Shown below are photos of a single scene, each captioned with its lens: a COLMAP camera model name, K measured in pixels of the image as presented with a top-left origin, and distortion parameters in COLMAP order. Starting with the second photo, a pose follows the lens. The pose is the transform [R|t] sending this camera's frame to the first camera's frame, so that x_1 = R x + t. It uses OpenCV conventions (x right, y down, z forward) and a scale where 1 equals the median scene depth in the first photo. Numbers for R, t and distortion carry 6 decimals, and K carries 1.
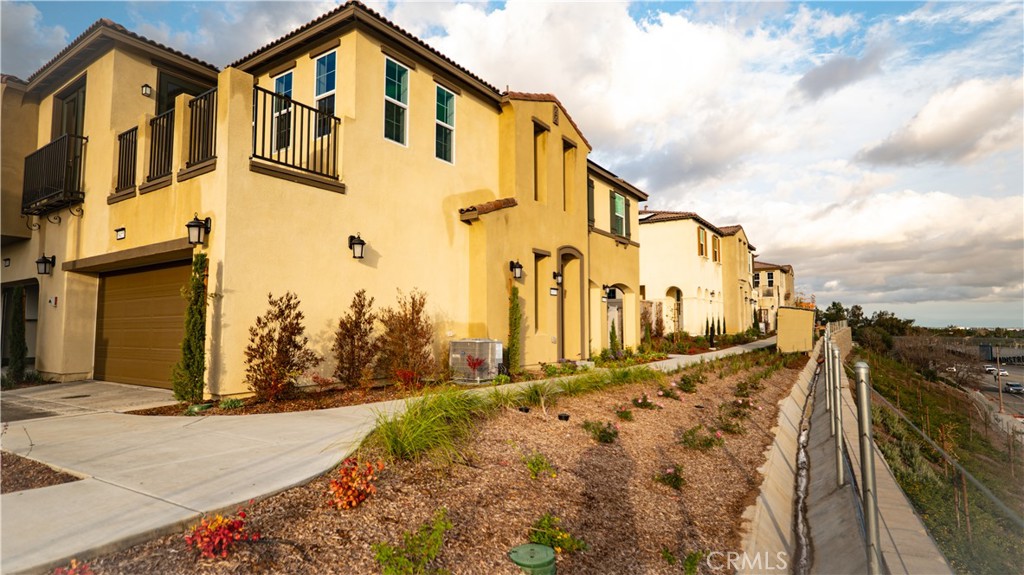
lens RADIAL K [[531.6, 0, 507.1], [0, 531.6, 289.0], [0, 0, 1]] dist [-0.015754, 0.009951]
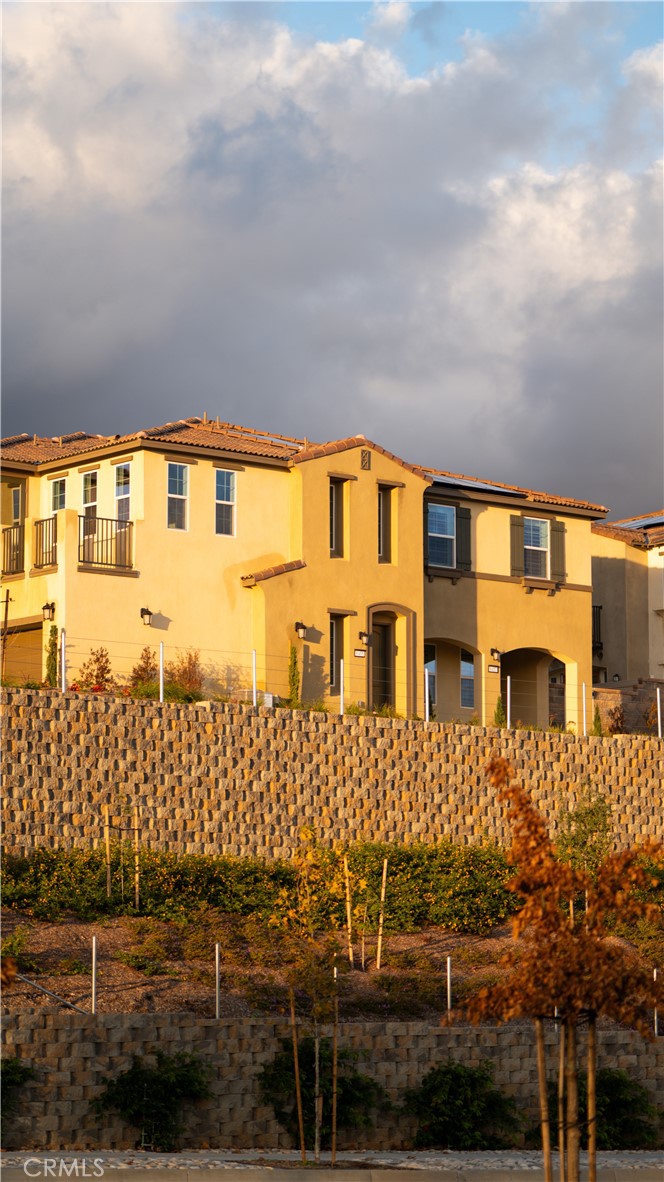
lens RADIAL K [[2973.5, 0, 332.0], [0, 2973.5, 591.0], [0, 0, 1]] dist [0.045409, 0.049053]
pose [[0.961530, -0.035325, -0.272418, 1.814721], [0.018267, 0.997725, -0.064900, 0.289261], [0.274091, 0.057427, 0.959988, -4.982680]]
